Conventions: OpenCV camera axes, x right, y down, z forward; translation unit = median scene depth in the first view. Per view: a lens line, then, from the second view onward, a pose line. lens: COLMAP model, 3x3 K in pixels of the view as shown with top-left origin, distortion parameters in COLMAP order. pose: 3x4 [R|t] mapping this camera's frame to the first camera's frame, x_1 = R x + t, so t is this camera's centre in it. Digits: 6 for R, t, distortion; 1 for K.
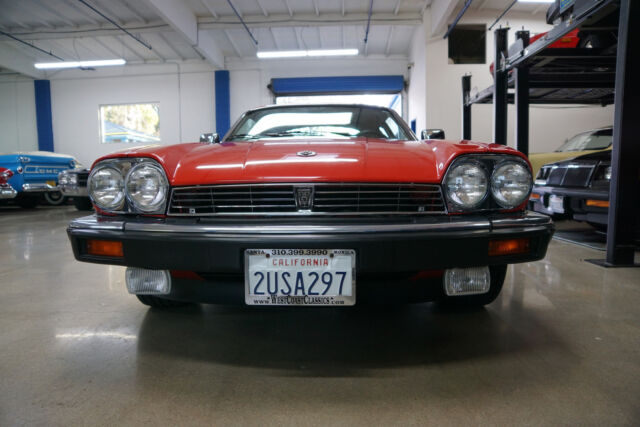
lens RADIAL K [[428.3, 0, 317.5], [0, 428.3, 230.0], [0, 0, 1]] dist [-0.117287, 0.063695]
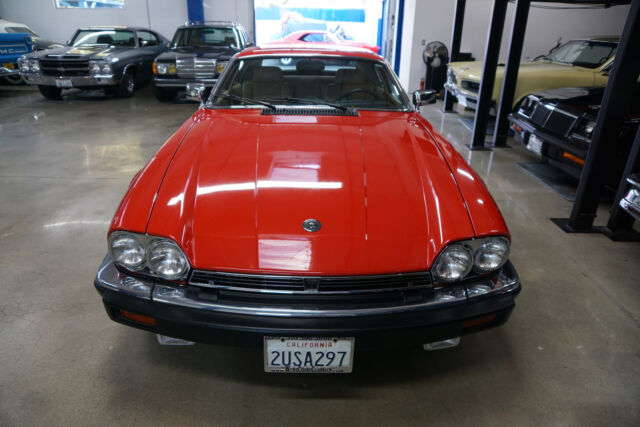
lens RADIAL K [[428.3, 0, 315.9], [0, 428.3, 223.3], [0, 0, 1]] dist [-0.117287, 0.063695]
pose [[0.998352, 0.008717, 0.056724, -0.093094], [-0.025737, 0.951438, 0.306763, -0.627092], [-0.051295, -0.307717, 0.950094, -0.051573]]
